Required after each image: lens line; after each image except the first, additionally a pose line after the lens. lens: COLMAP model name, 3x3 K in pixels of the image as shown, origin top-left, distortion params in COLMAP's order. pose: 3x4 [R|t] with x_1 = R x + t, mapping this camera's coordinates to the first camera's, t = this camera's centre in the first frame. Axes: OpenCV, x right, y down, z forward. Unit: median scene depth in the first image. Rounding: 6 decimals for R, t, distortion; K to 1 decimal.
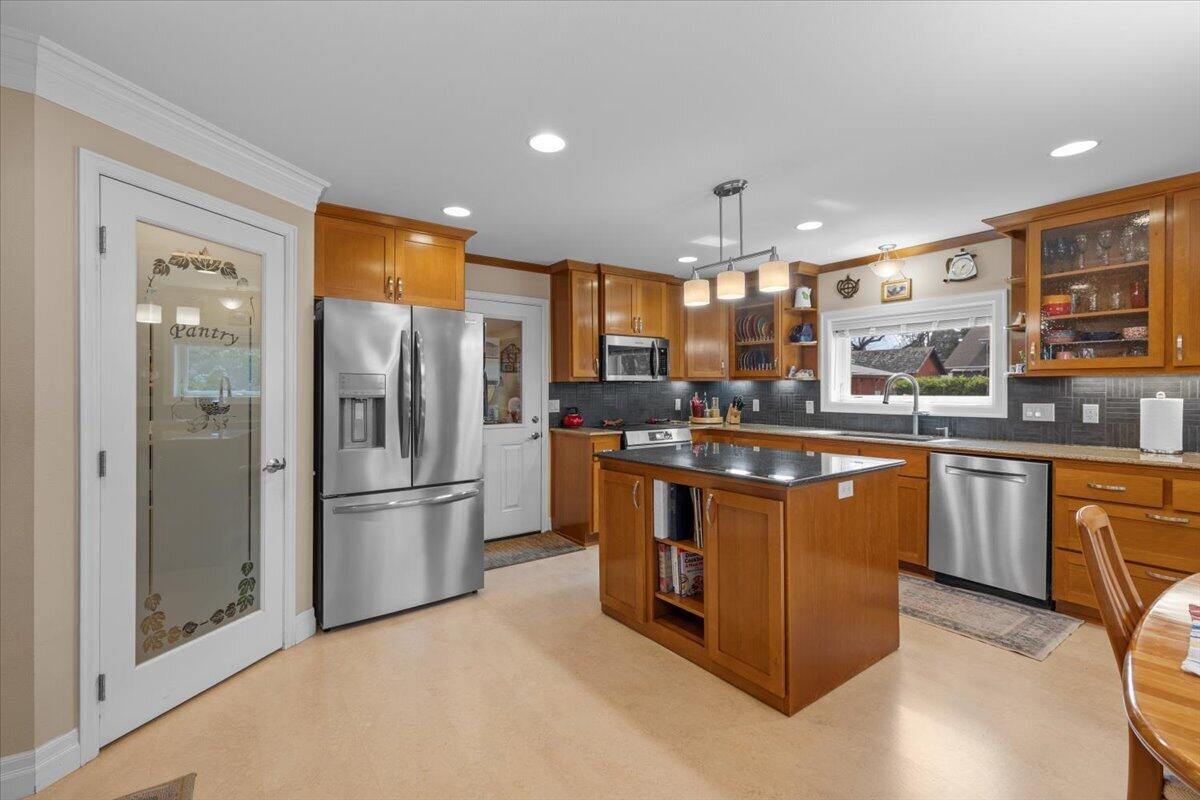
lens RADIAL K [[523.5, 0, 597.0], [0, 523.5, 391.2], [0, 0, 1]] dist [0.014531, 0.000124]
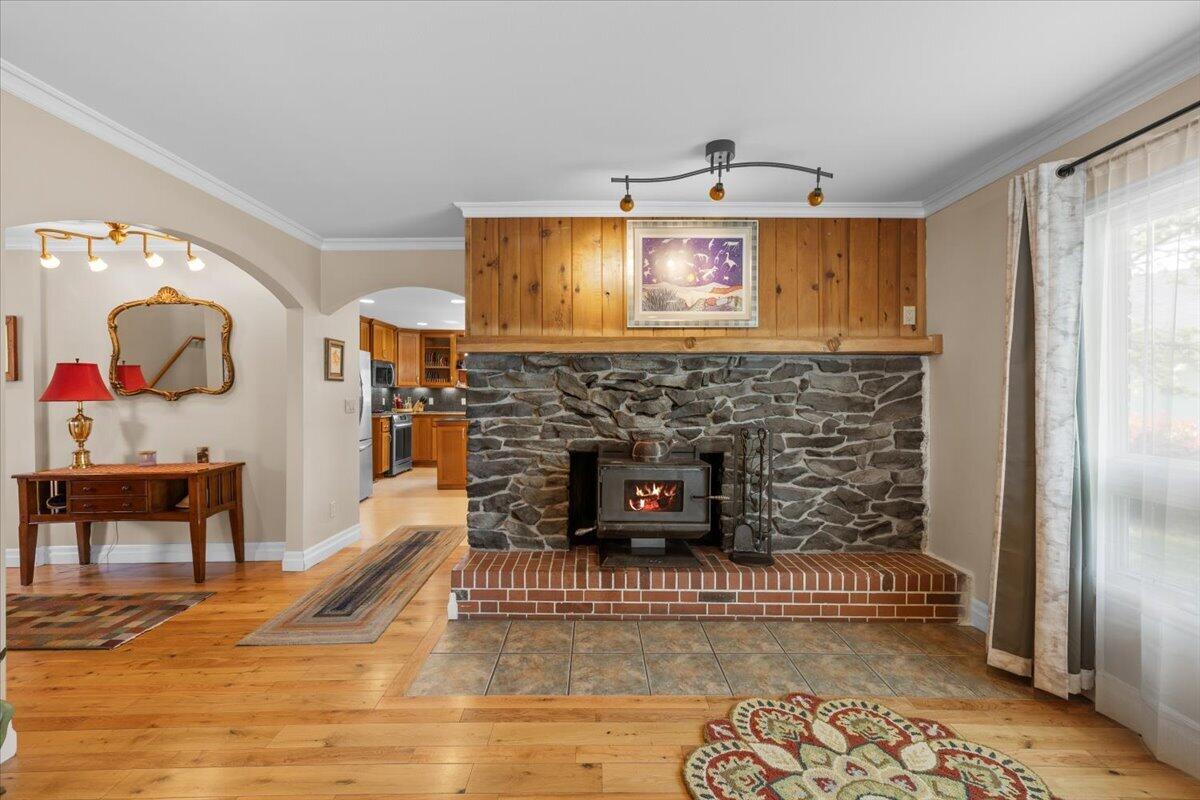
lens RADIAL K [[508.6, 0, 601.3], [0, 508.6, 398.0], [0, 0, 1]] dist [0.000404, 0.000171]
pose [[0.579537, -0.003559, 0.814938, -1.025856], [-0.001230, 0.999986, 0.005242, 0.007348], [-0.814945, -0.004040, 0.579525, -0.642136]]
